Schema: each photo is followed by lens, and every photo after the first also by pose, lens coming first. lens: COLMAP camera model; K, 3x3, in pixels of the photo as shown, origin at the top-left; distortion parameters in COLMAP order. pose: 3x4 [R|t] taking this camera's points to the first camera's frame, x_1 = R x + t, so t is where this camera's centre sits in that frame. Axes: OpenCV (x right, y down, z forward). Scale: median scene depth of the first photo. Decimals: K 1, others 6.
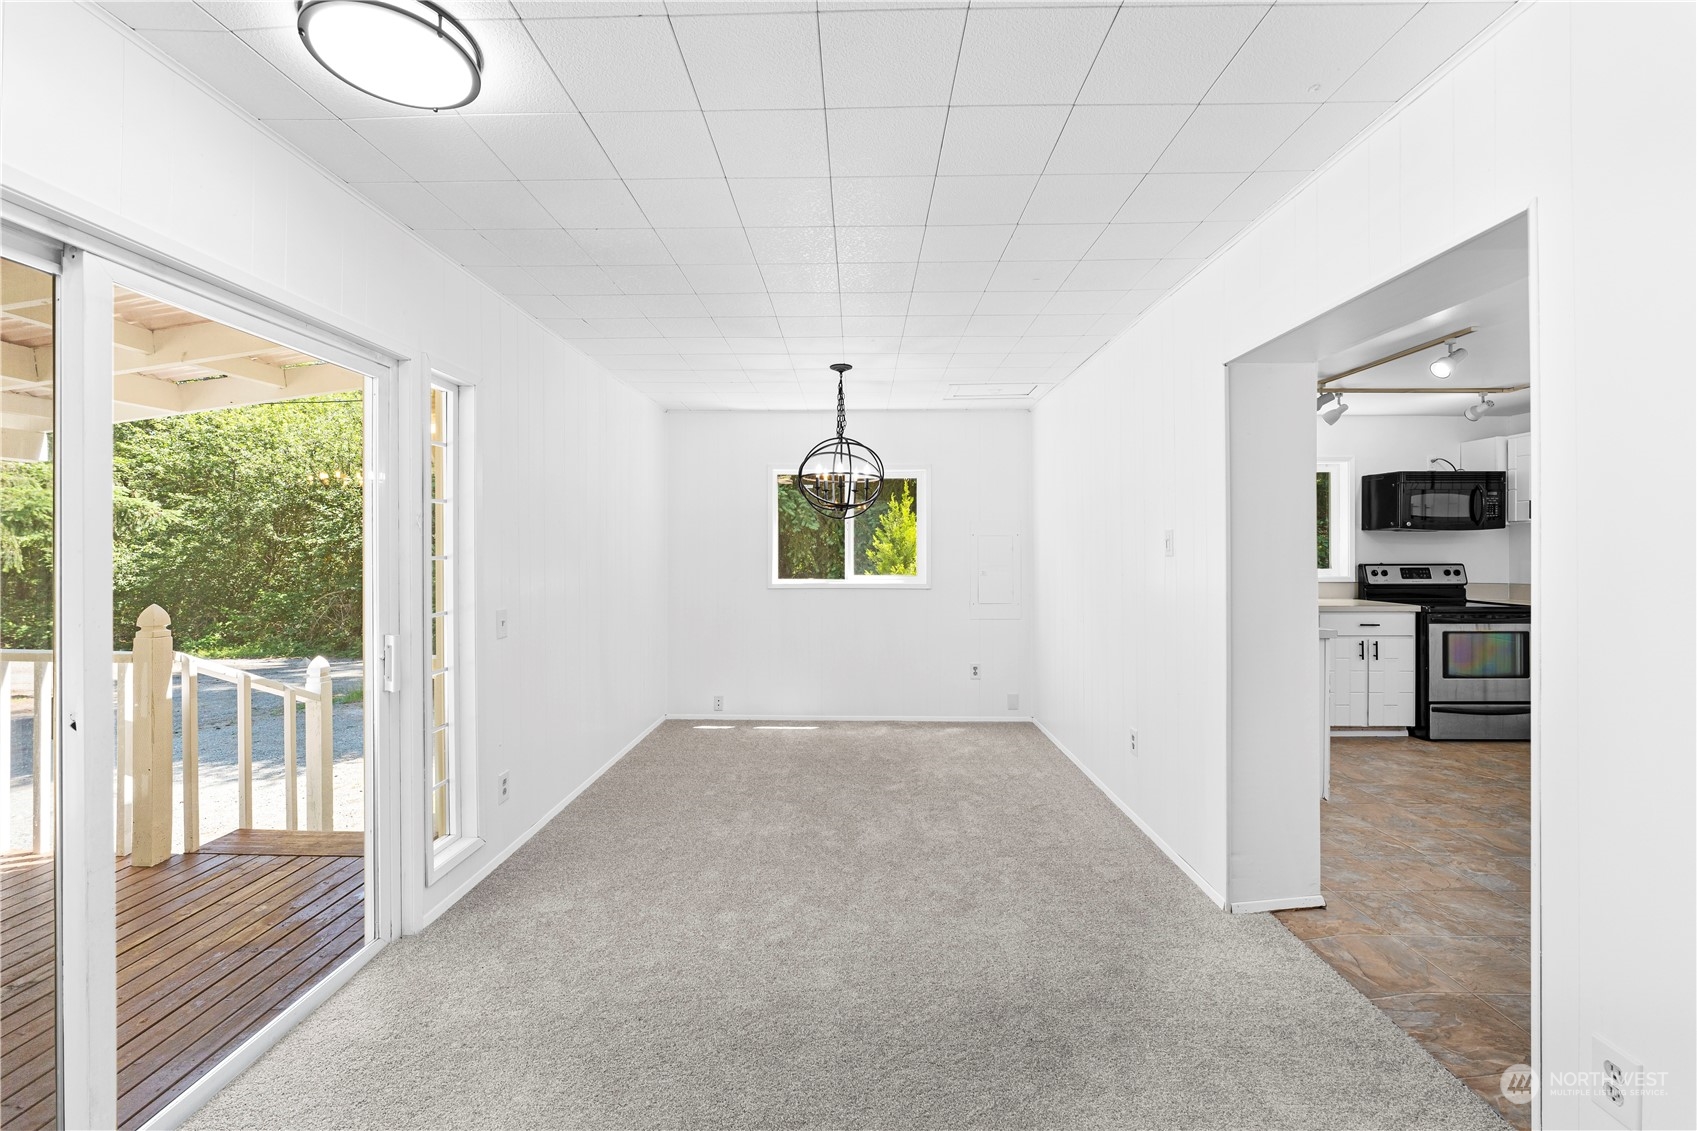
lens RADIAL K [[698.5, 0, 845.9], [0, 698.5, 546.9], [0, 0, 1]] dist [0.000059, -0.000141]
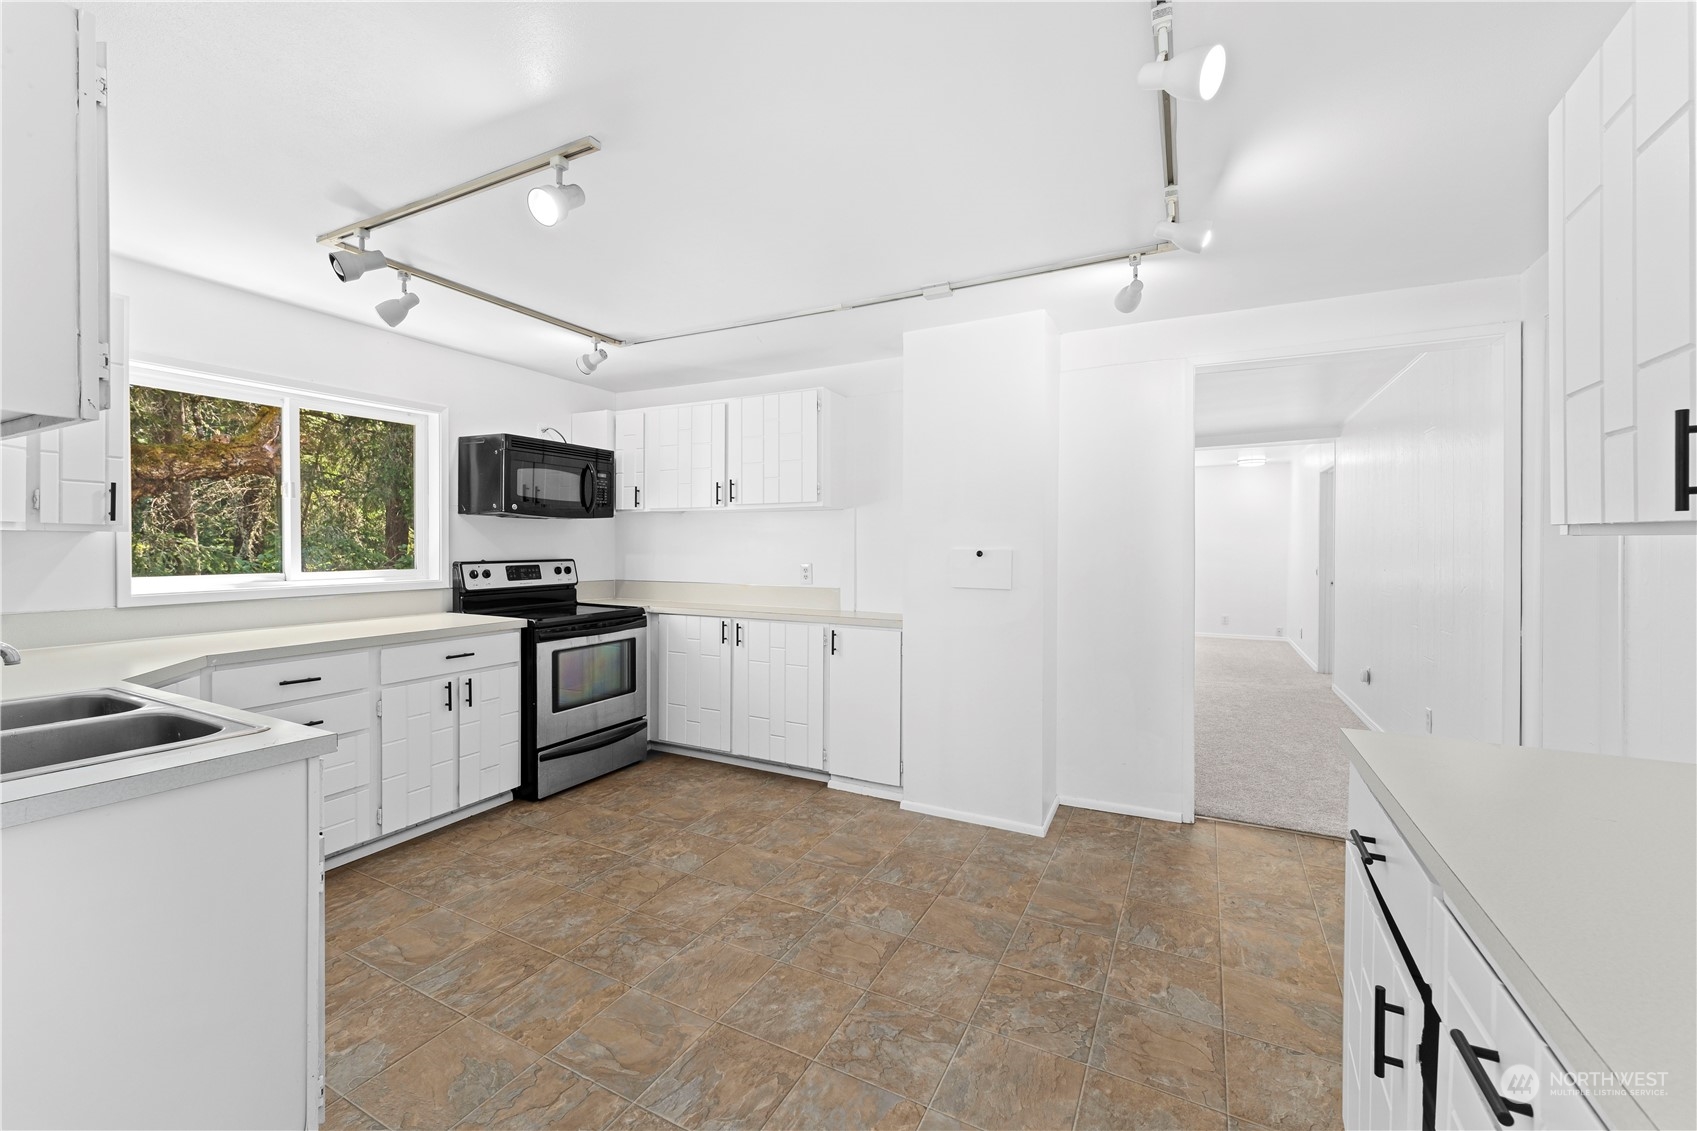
lens RADIAL K [[685.2, 0, 844.4], [0, 685.2, 556.7], [0, 0, 1]] dist [-0.000640, 0.000089]
pose [[0.451169, -0.013761, 0.892332, 0.329746], [-0.010218, 0.999736, 0.020584, 0.001396], [-0.892380, -0.018404, 0.450910, 0.377618]]
